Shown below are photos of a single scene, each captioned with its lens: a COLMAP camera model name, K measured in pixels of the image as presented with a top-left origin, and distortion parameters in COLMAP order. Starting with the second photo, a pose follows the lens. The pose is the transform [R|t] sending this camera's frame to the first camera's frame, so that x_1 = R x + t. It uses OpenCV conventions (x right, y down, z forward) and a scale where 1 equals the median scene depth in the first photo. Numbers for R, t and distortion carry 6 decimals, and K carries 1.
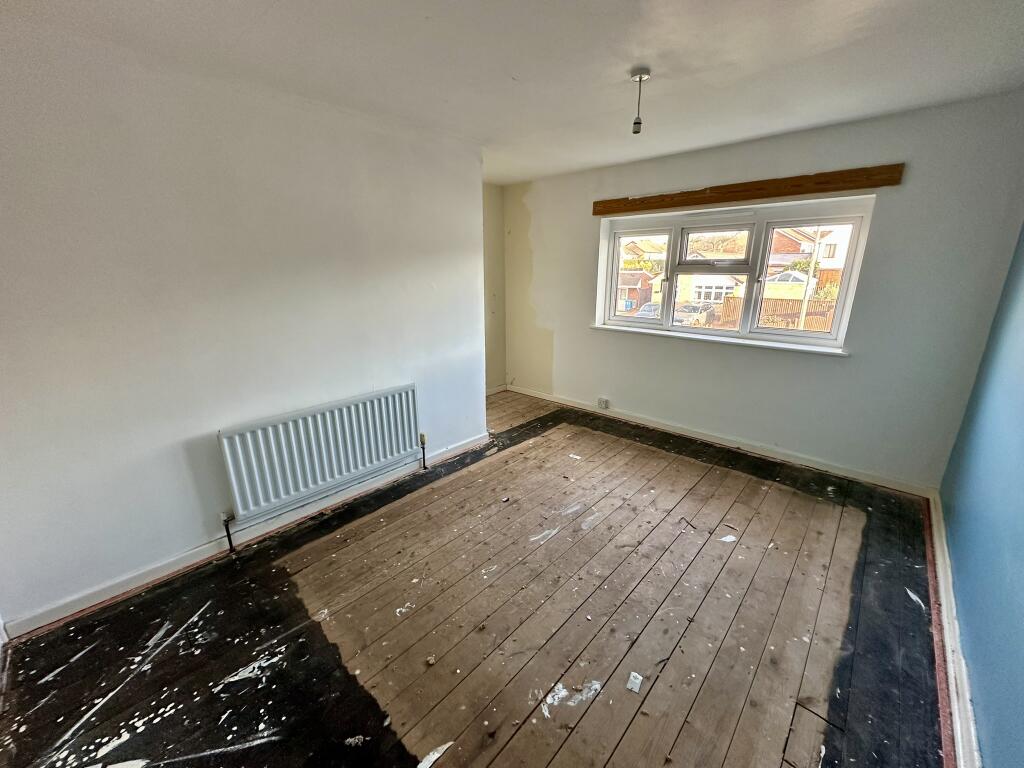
lens RADIAL K [[405.4, 0, 505.4], [0, 405.4, 384.8], [0, 0, 1]] dist [-0.000020, -0.000478]
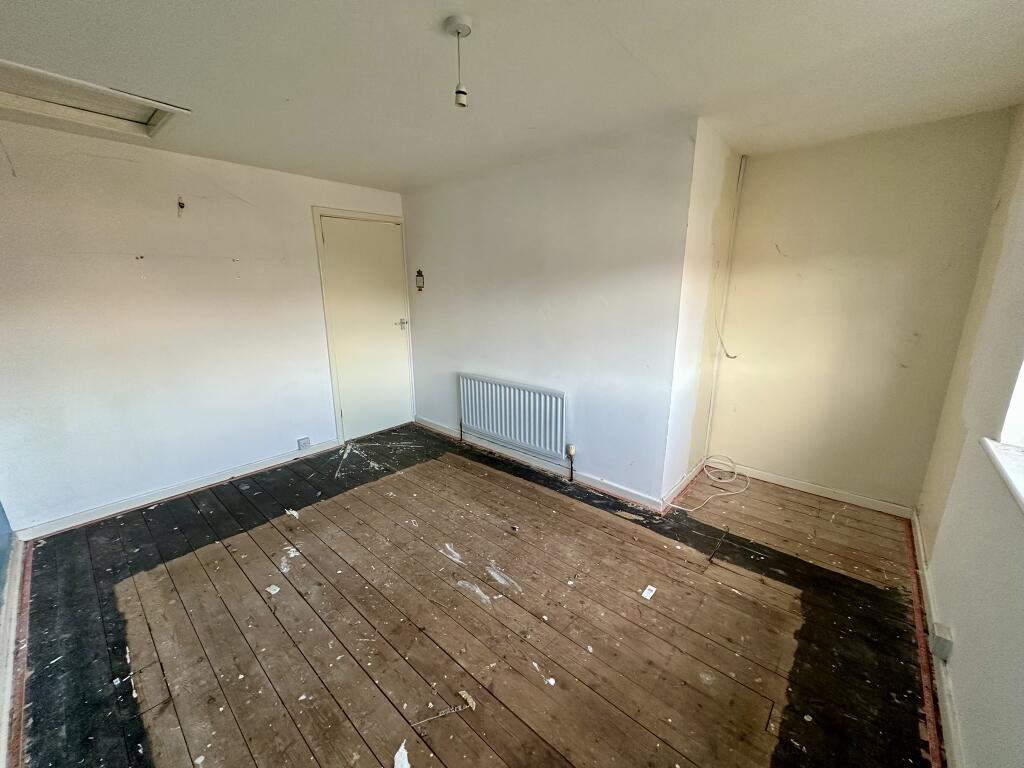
lens RADIAL K [[405.4, 0, 516.5], [0, 405.4, 381.0], [0, 0, 1]] dist [-0.000020, -0.000478]
pose [[0.035551, 0.237889, -0.970641, 0.871675], [-0.270314, 0.937340, 0.219827, -0.256392], [0.962116, 0.254563, 0.097628, 0.856628]]
